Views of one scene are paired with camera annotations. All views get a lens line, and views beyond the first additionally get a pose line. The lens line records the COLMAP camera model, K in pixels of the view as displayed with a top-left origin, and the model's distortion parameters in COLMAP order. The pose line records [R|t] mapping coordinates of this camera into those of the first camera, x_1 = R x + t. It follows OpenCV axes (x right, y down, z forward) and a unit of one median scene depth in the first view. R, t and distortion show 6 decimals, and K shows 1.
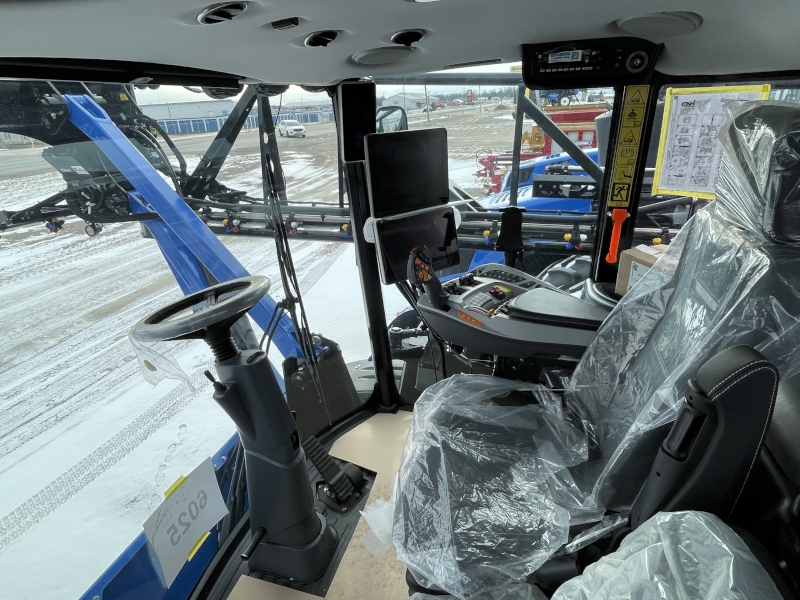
lens RADIAL K [[442.6, 0, 400.0], [0, 442.6, 300.0], [0, 0, 1]] dist [-0.001158, -0.000134]
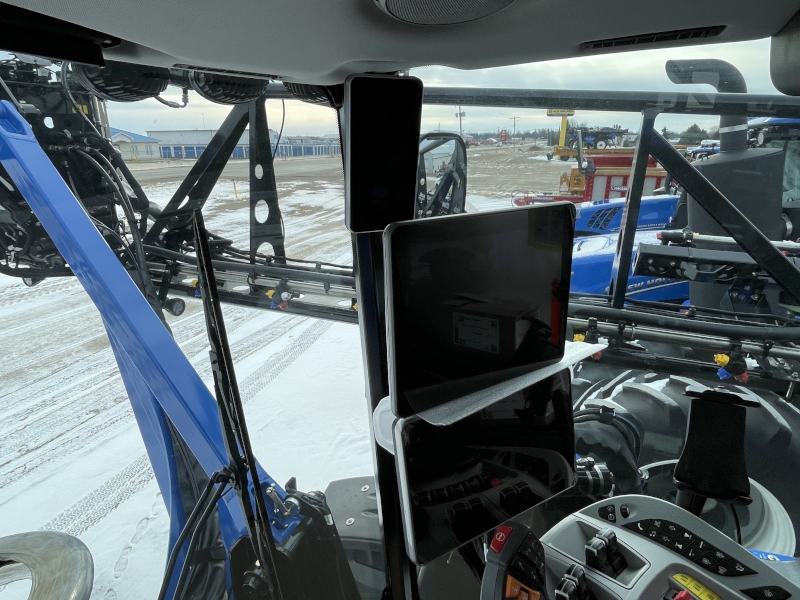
lens RADIAL K [[442.6, 0, 400.0], [0, 442.6, 300.0], [0, 0, 1]] dist [-0.001158, -0.000134]
pose [[0.996469, 0.064297, -0.053986, -0.009701], [-0.067880, 0.995416, -0.067378, -0.053883], [0.049406, 0.070805, 0.996266, 0.132593]]
